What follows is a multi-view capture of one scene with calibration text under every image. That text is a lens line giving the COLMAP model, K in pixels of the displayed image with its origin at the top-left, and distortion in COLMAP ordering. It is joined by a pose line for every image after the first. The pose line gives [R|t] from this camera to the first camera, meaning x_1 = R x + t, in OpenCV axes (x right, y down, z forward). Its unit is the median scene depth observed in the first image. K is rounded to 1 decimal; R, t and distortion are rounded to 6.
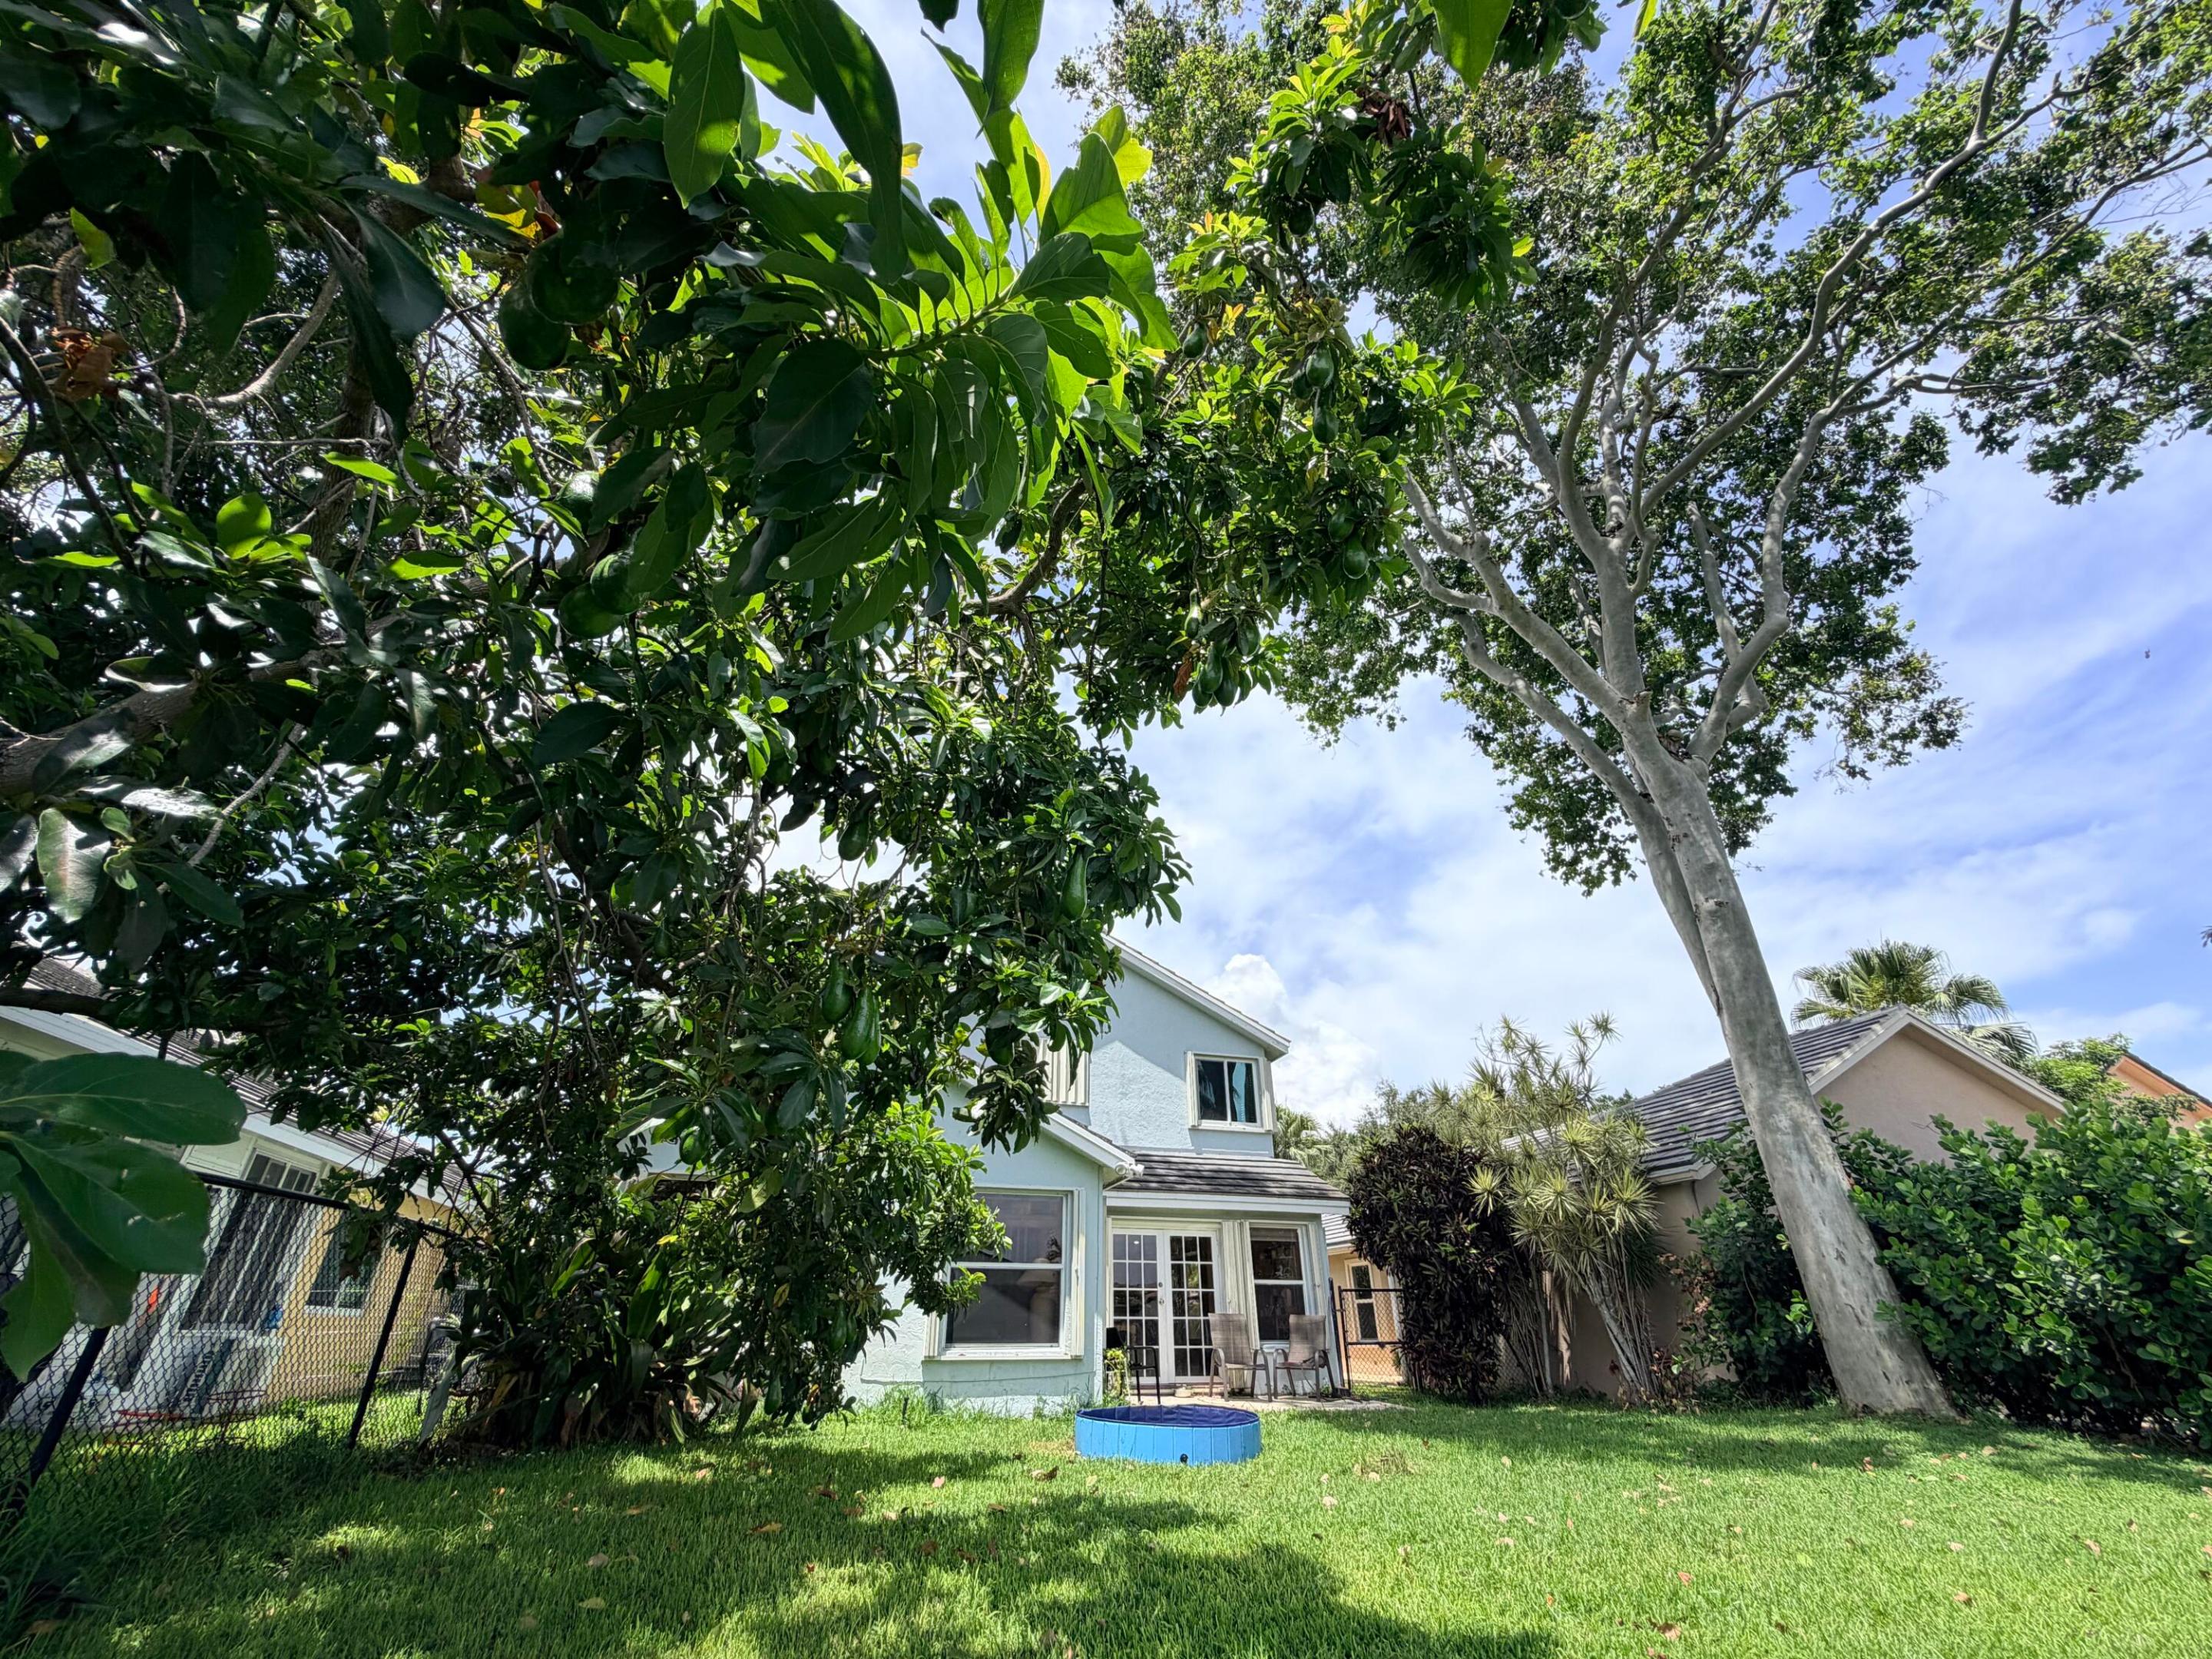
lens RADIAL K [[886.0, 0, 1106.0], [0, 886.0, 829.5], [0, 0, 1]] dist [0.000314, 0.000019]
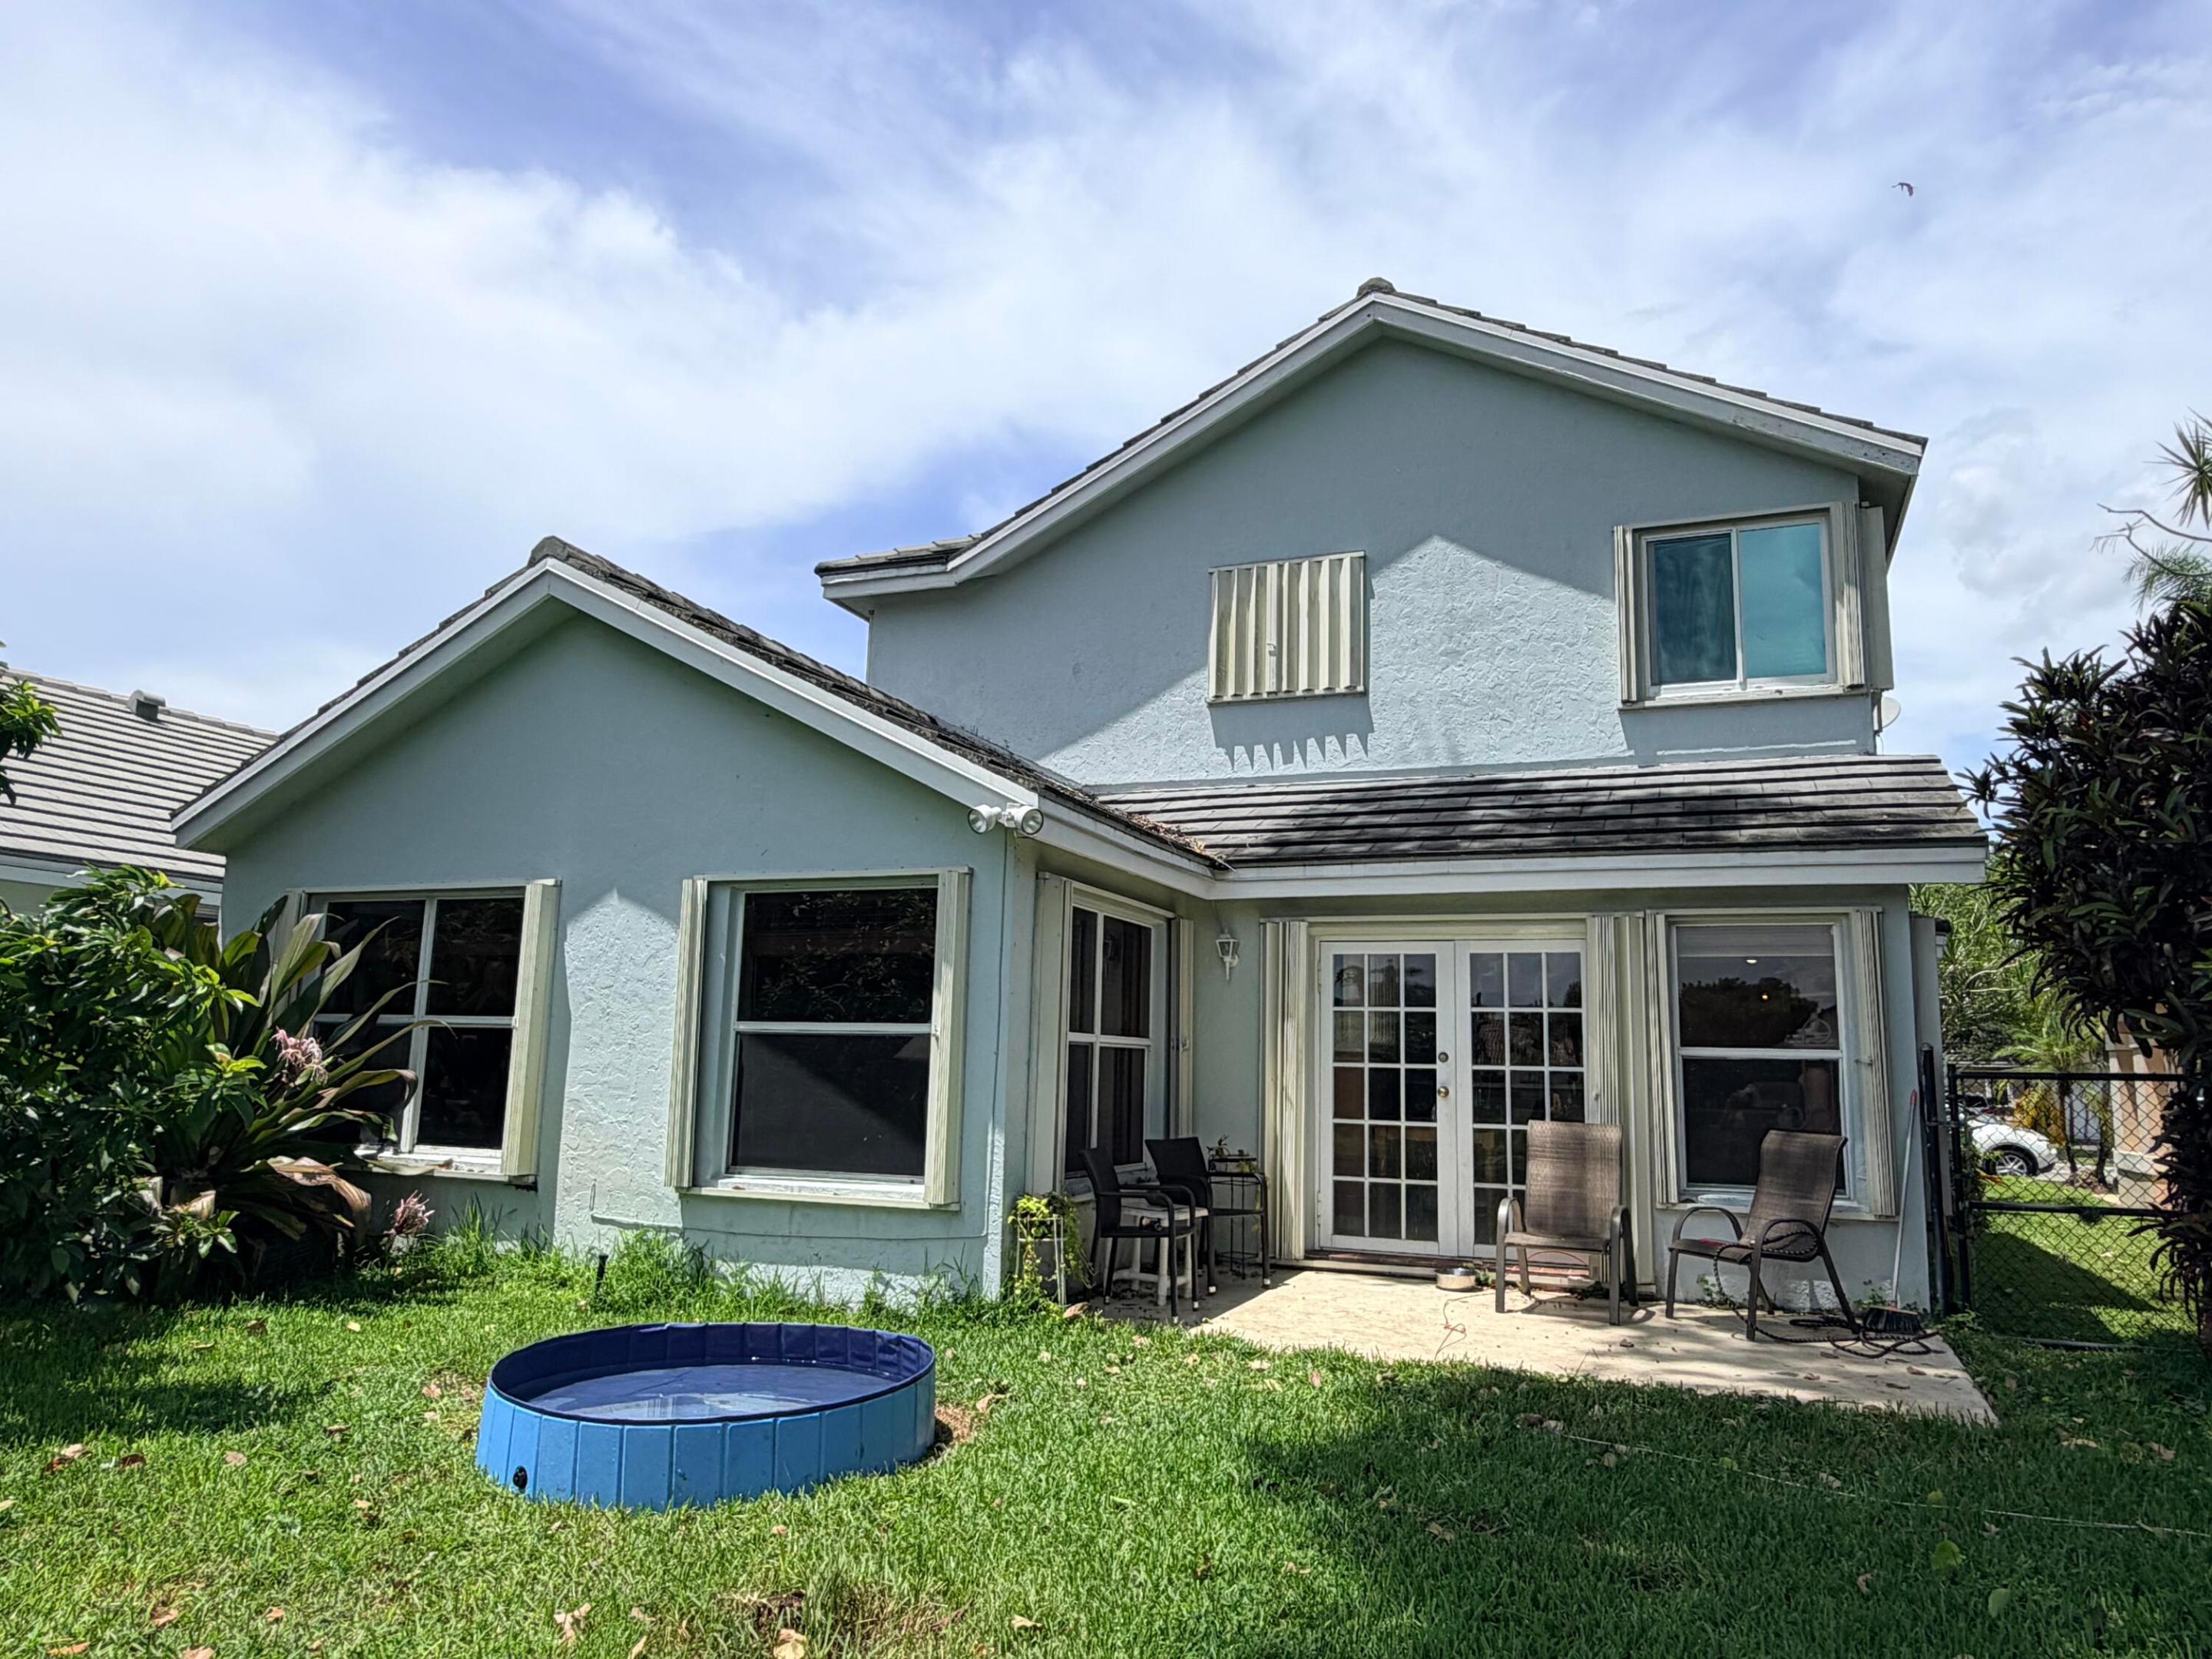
lens RADIAL K [[1479.6, 0, 1106.0], [0, 1479.6, 829.5], [0, 0, 1]] dist [-0.038145, -0.000234]
pose [[0.772328, -0.082166, -0.629887, 0.399834], [0.291711, 0.926734, 0.236789, 0.191112], [0.564282, -0.366624, 0.739711, 0.412667]]
